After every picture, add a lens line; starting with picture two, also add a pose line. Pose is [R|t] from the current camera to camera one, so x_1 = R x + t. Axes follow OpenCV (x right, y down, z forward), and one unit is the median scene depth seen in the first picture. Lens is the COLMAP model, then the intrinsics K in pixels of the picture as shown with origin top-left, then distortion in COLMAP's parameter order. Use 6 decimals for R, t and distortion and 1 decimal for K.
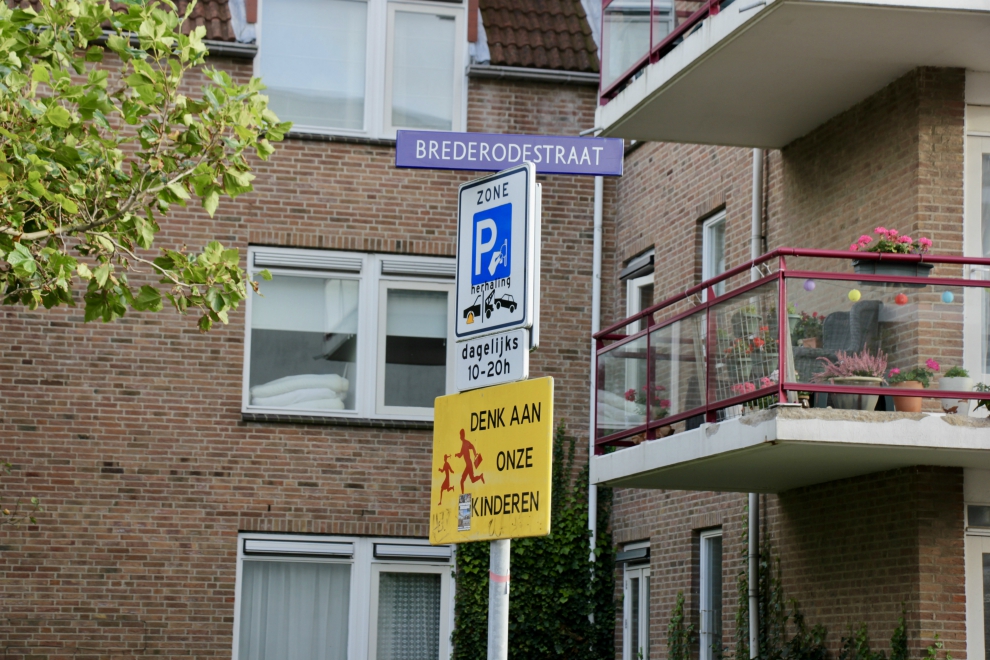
lens RADIAL K [[2698.9, 0, 494.9], [0, 2698.9, 329.7], [0, 0, 1]] dist [0.120514, 0.000000]
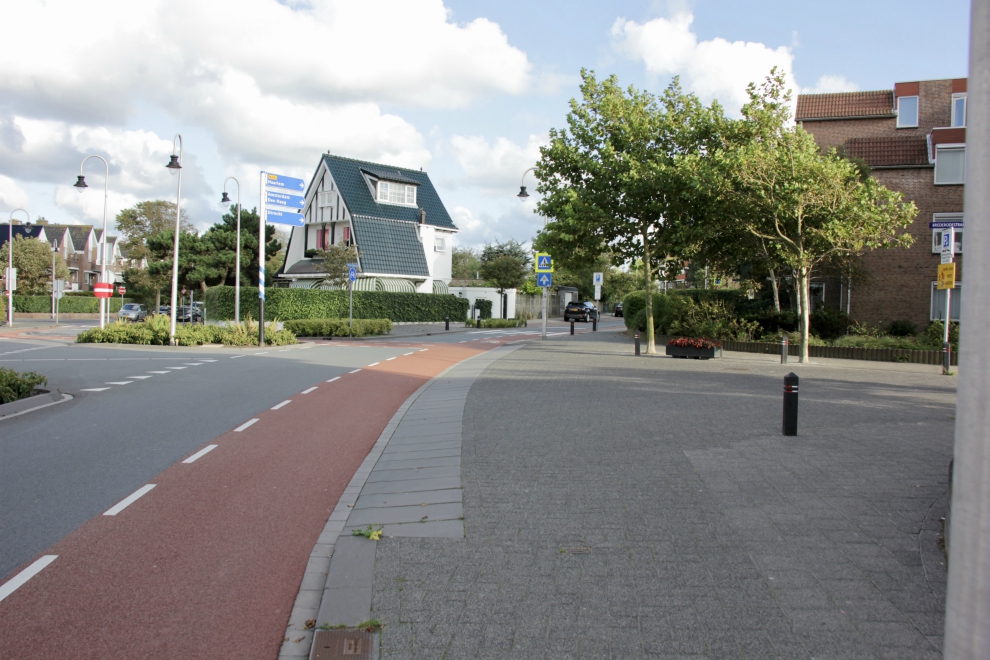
lens RADIAL K [[847.5, 0, 494.8], [0, 847.5, 328.9], [0, 0, 1]] dist [-0.100034, -0.001802]
pose [[0.809163, 0.011933, -0.587463, 0.115161], [0.071046, 0.990471, 0.117978, -0.053962], [0.583274, -0.137201, 0.800605, -0.473881]]
